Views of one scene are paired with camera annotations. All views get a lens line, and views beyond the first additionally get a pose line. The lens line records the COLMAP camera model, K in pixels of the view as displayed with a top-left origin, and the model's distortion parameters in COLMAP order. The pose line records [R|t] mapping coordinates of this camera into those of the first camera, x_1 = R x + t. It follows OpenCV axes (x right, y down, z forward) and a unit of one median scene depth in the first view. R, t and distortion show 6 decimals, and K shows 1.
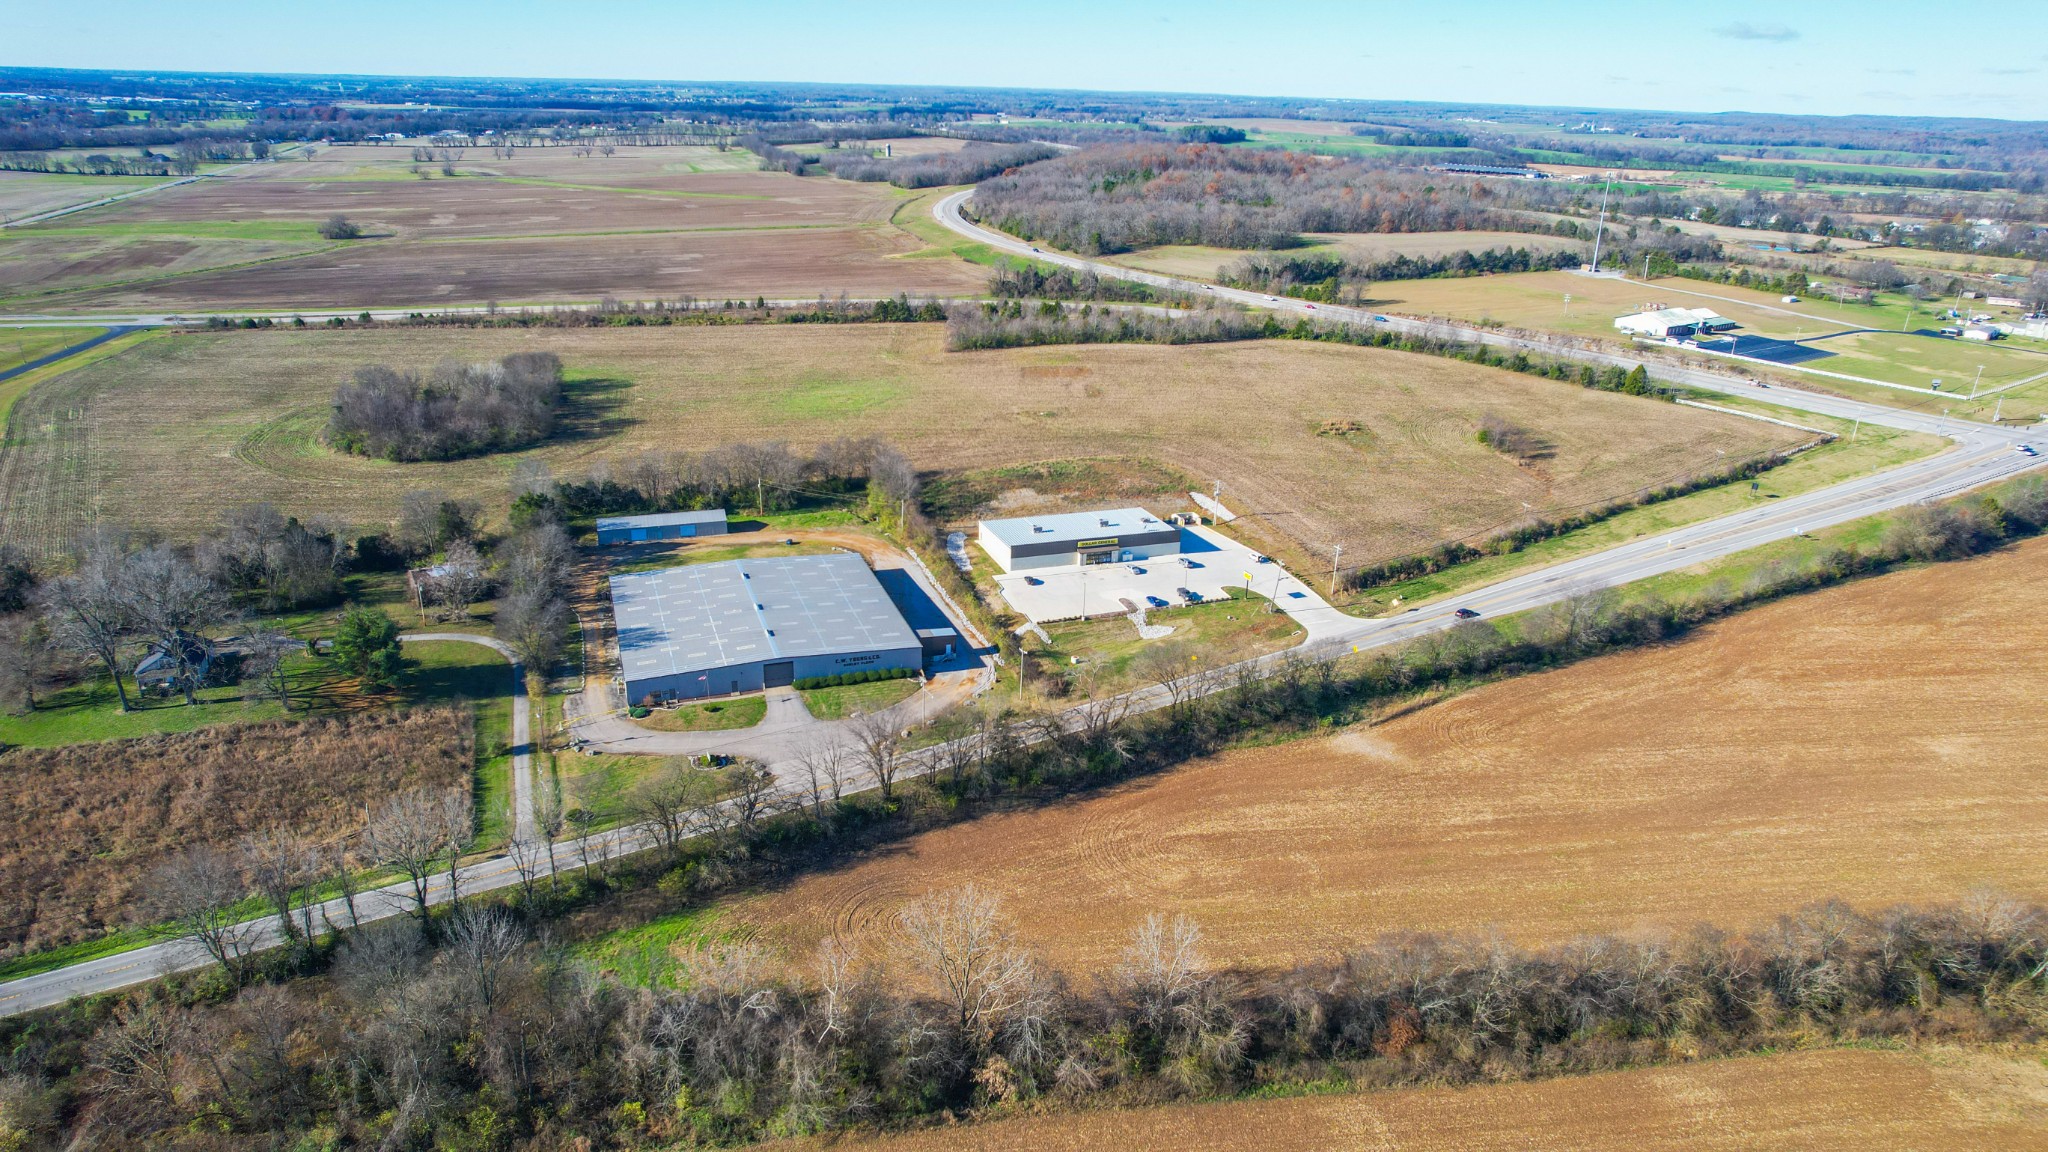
lens RADIAL K [[1312.6, 0, 1028.3], [0, 1312.6, 579.2], [0, 0, 1]] dist [-0.079950, 0.074376]
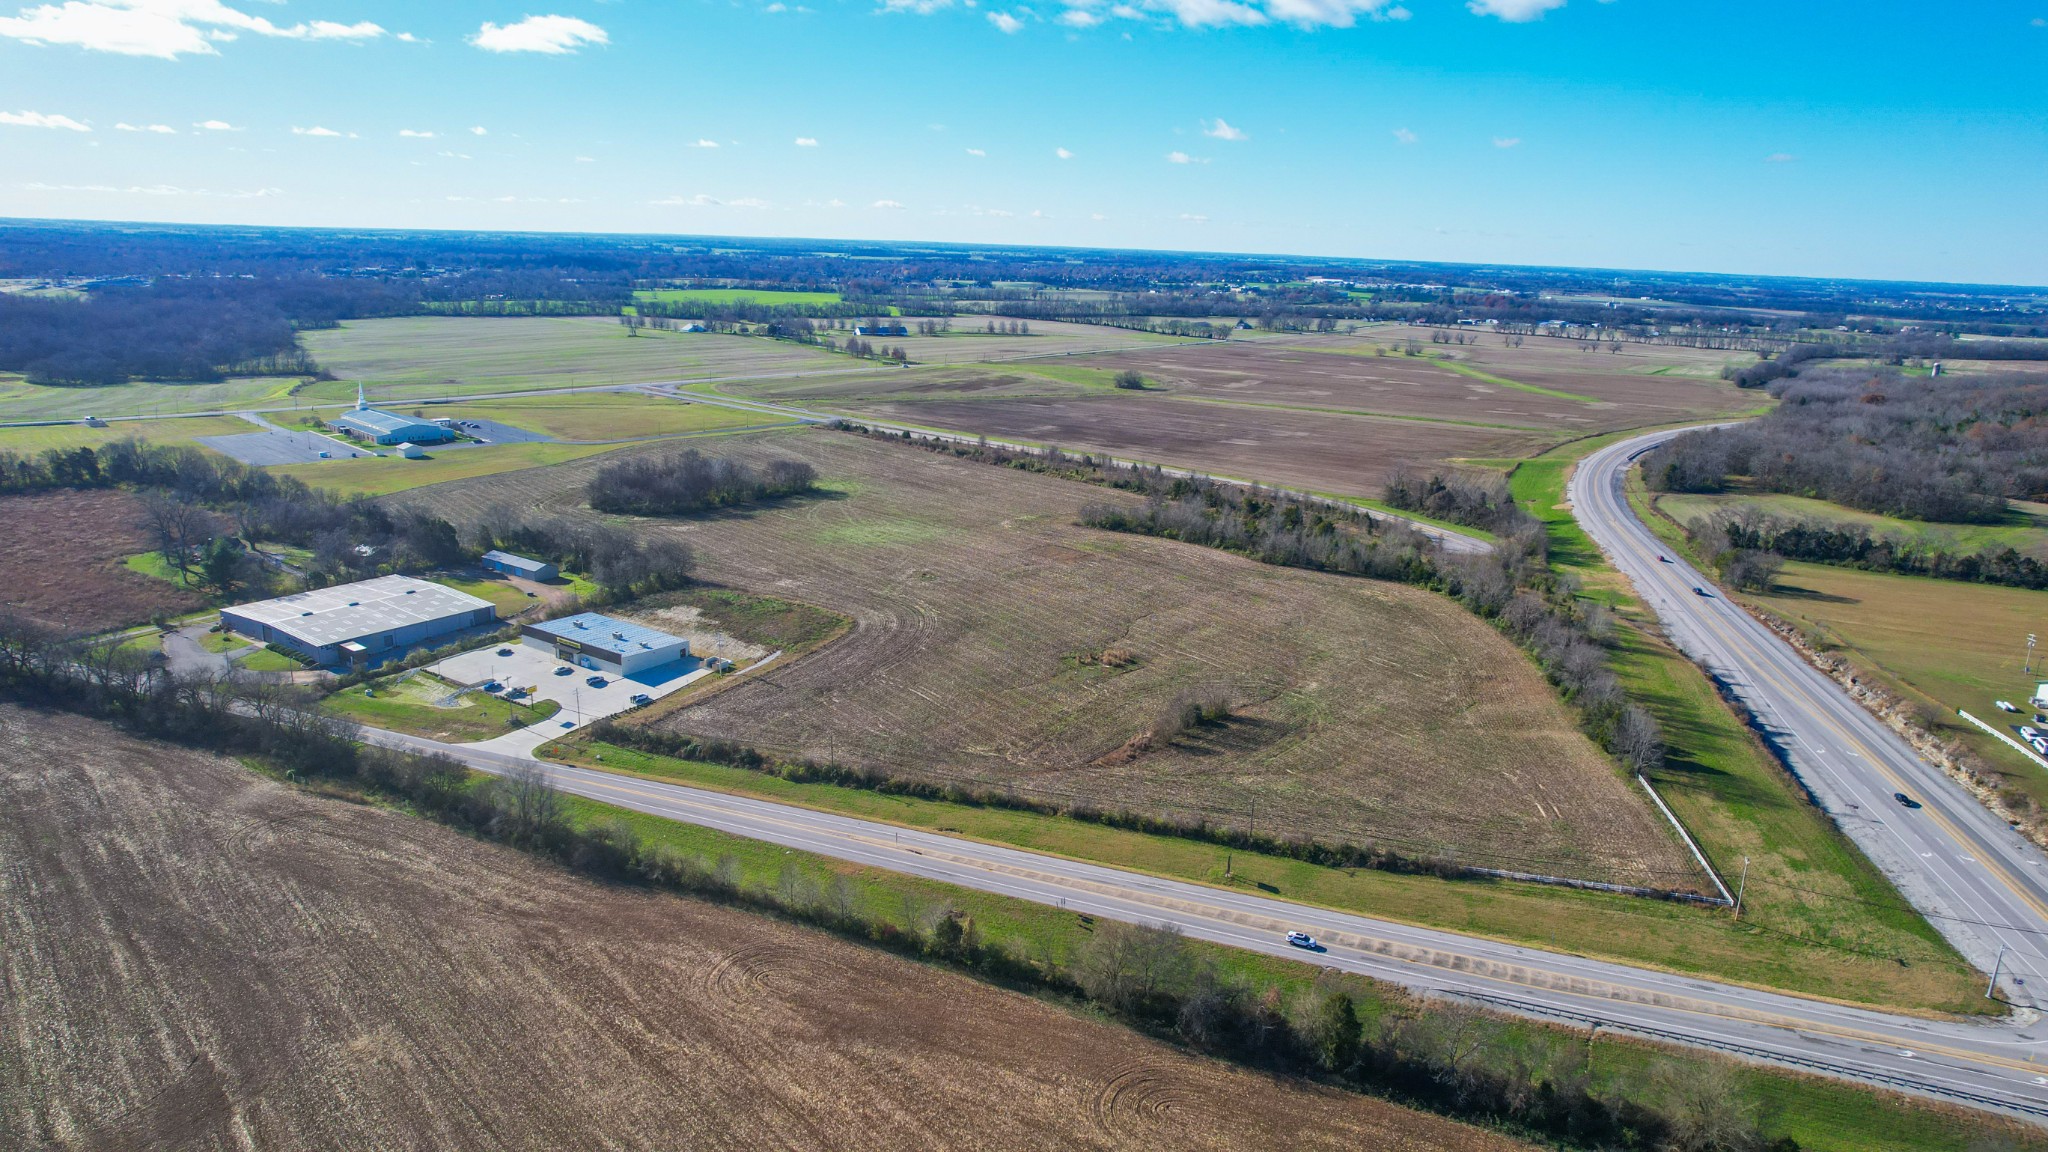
lens RADIAL K [[1312.6, 0, 1028.3], [0, 1312.6, 579.2], [0, 0, 1]] dist [-0.079950, 0.074376]
pose [[0.590262, 0.197566, -0.782661, 0.784656], [-0.305420, 0.952165, 0.010014, -0.143792], [0.747201, 0.233130, 0.622367, 0.378339]]
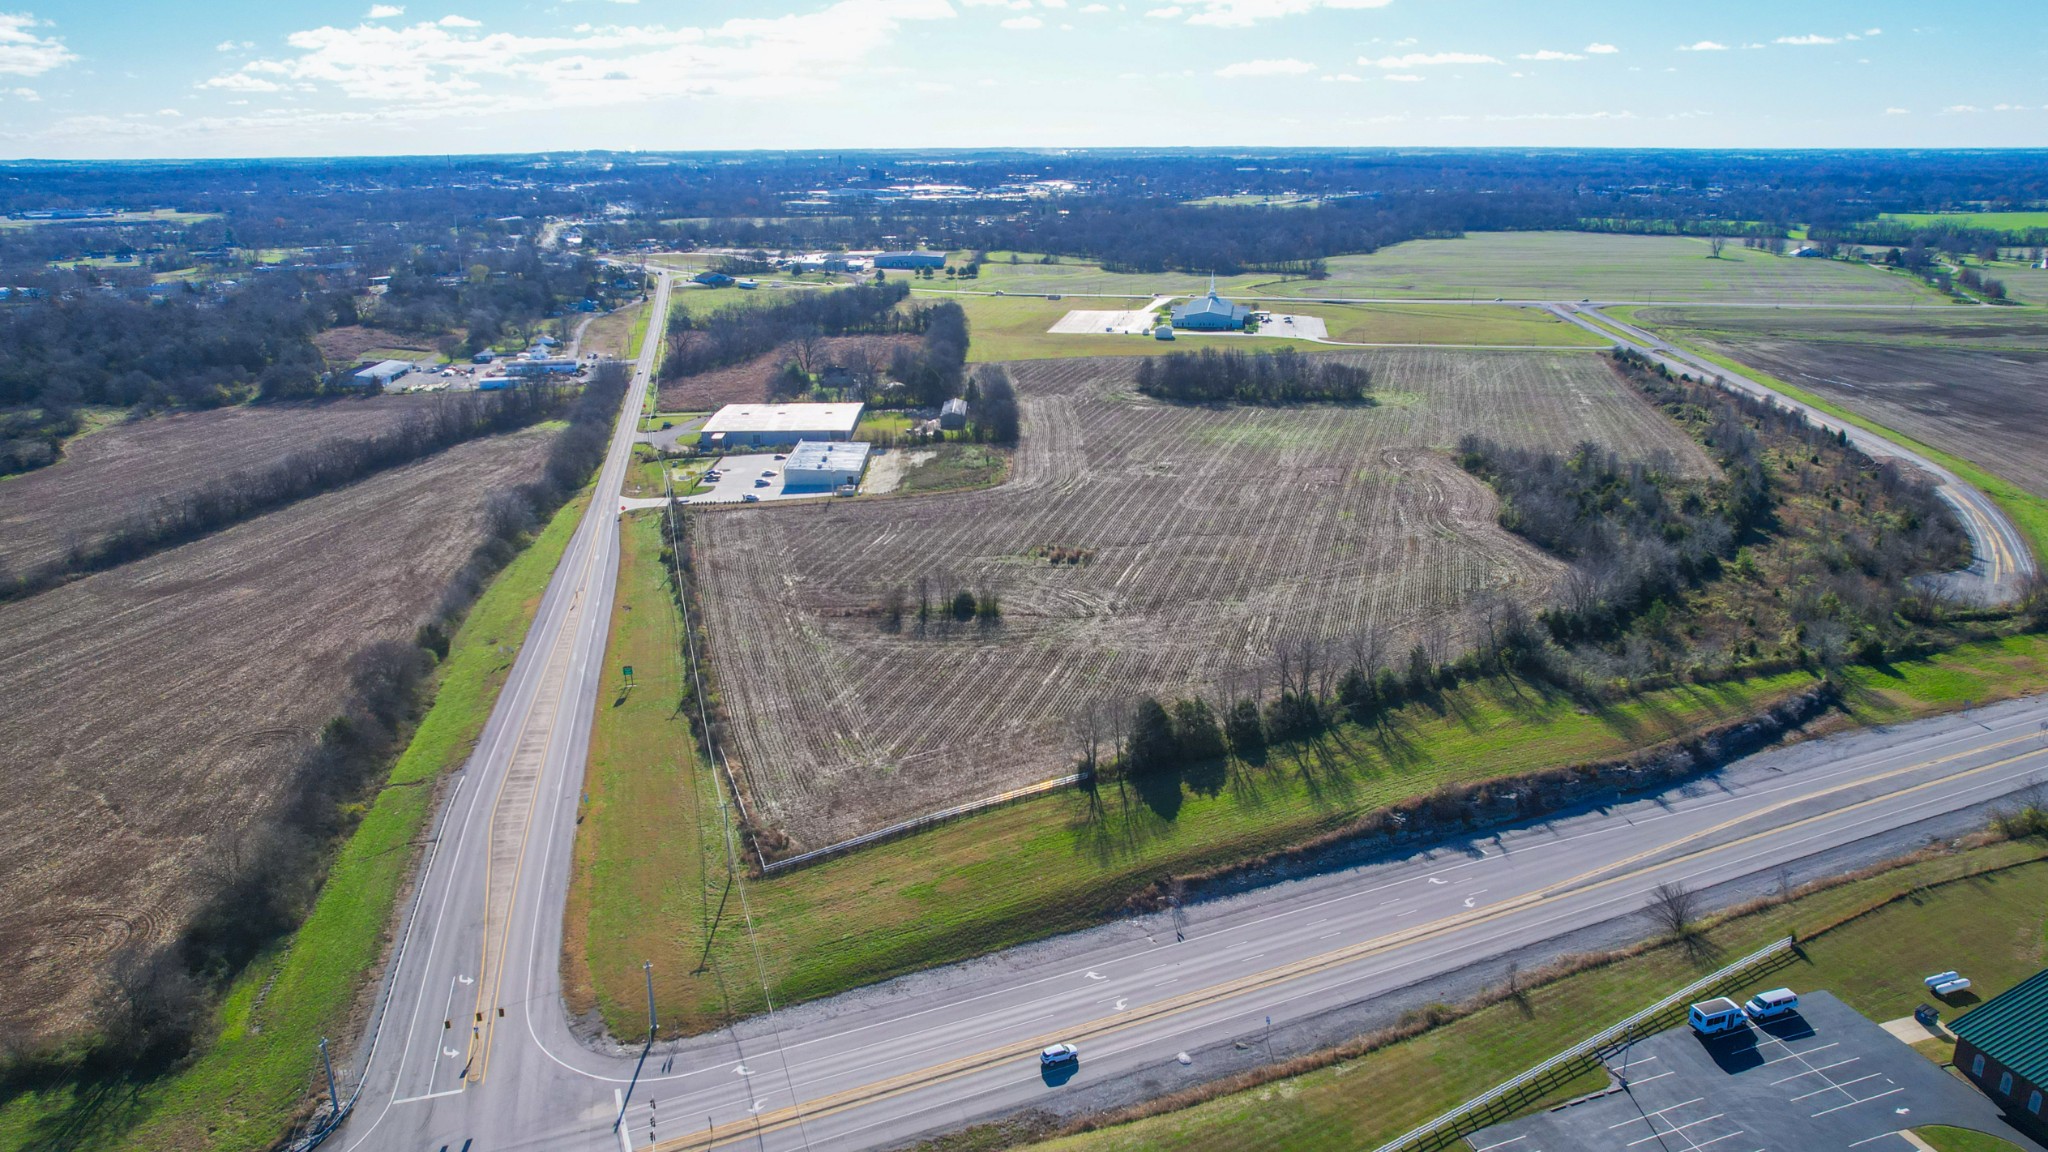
lens RADIAL K [[1419.8, 0, 1028.5], [0, 1419.8, 573.9], [0, 0, 1]] dist [-0.080923, 0.075621]
pose [[-0.316550, 0.256316, -0.913290, 0.933741], [-0.340548, 0.867907, 0.361615, -0.370262], [0.885338, 0.425488, -0.187448, 1.038487]]
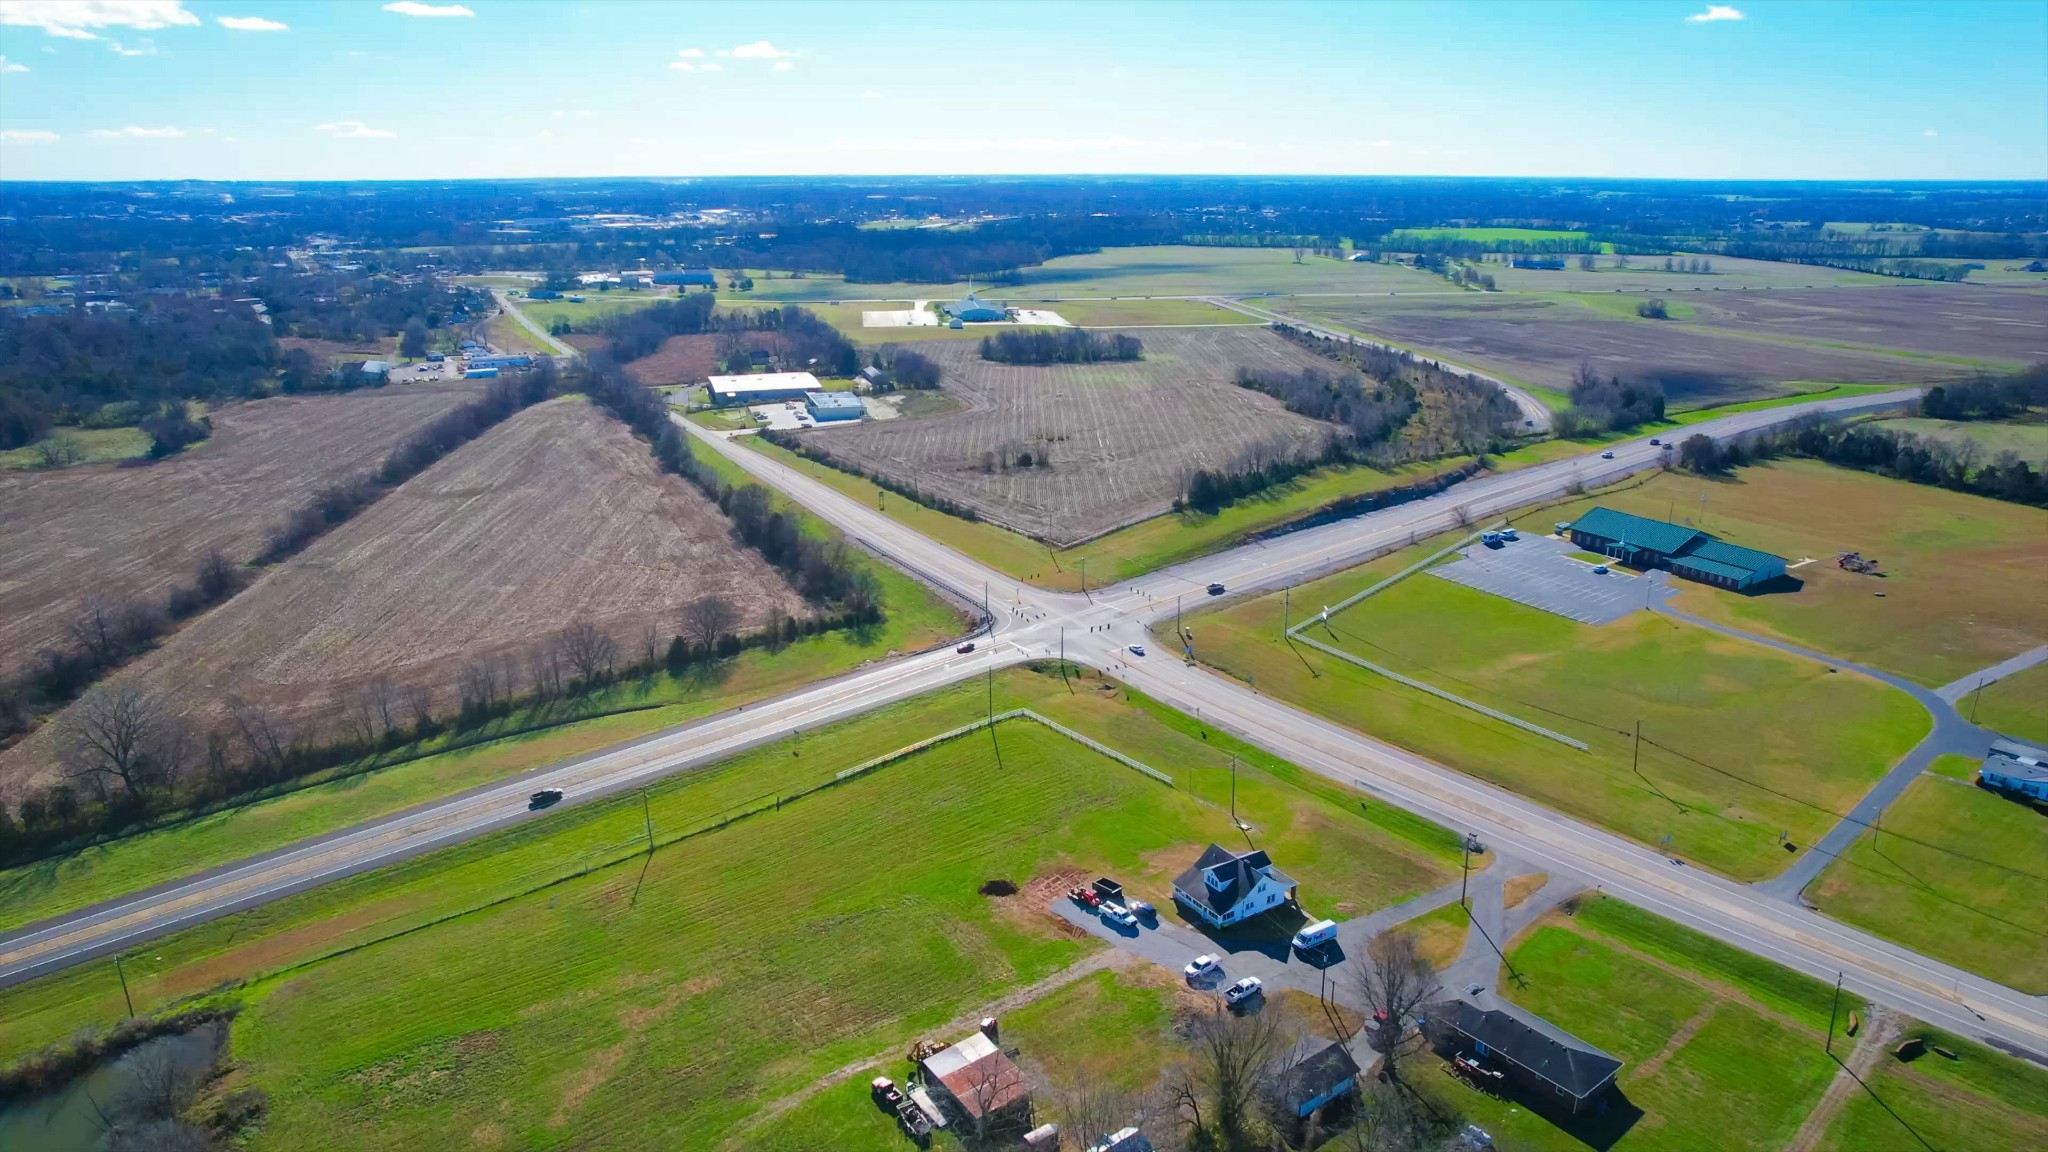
lens RADIAL K [[1312.6, 0, 1028.3], [0, 1312.6, 579.2], [0, 0, 1]] dist [-0.079950, 0.074376]
pose [[-0.036999, 0.276906, -0.960185, 1.407989], [-0.357892, 0.893437, 0.271447, -0.307409], [0.933030, 0.353686, 0.066046, 0.851331]]
